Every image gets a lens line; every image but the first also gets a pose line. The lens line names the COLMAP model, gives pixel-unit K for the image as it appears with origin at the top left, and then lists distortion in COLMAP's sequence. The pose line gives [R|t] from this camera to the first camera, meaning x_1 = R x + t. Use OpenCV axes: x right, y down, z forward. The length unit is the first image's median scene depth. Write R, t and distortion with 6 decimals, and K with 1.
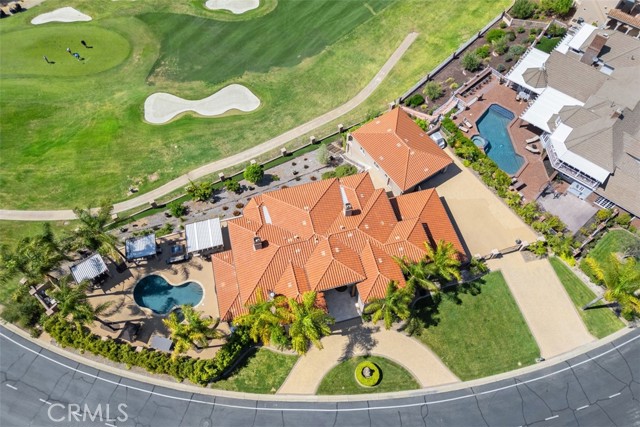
lens RADIAL K [[450.5, 0, 320.0], [0, 450.5, 213.5], [0, 0, 1]] dist [0.065406, -0.069521]
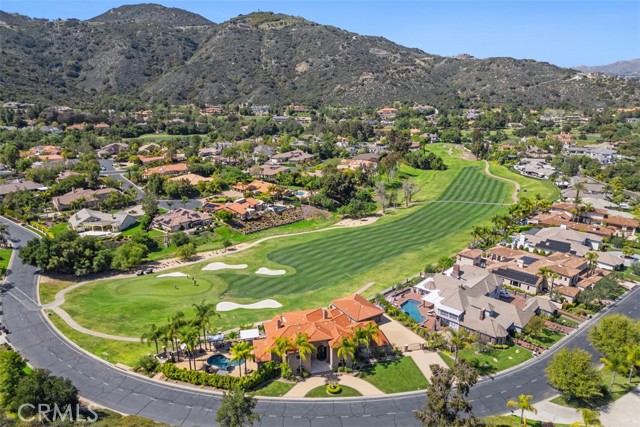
lens RADIAL K [[450.5, 0, 320.0], [0, 450.5, 213.5], [0, 0, 1]] dist [0.065406, -0.069521]
pose [[0.999427, 0.012723, -0.031368, 0.092177], [-0.030894, 0.721564, -0.691658, 1.027189], [0.013834, 0.692231, 0.721544, -0.734449]]
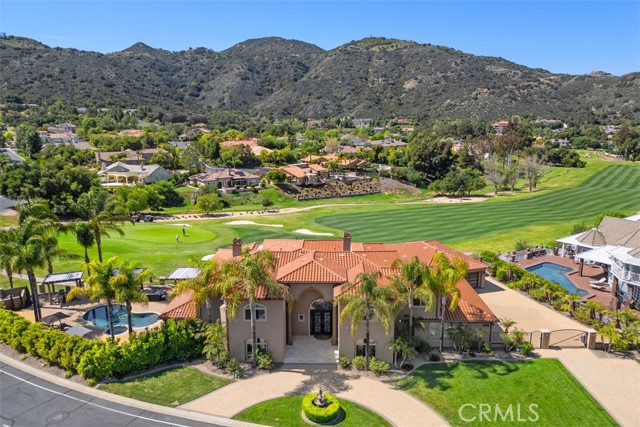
lens RADIAL K [[450.2, 0, 322.0], [0, 450.2, 202.6], [0, 0, 1]] dist [0.062970, -0.067218]
pose [[0.964332, 0.063063, -0.257074, 0.231535], [-0.236050, 0.644333, -0.727403, 0.582980], [0.119769, 0.762140, 0.636237, 0.361660]]
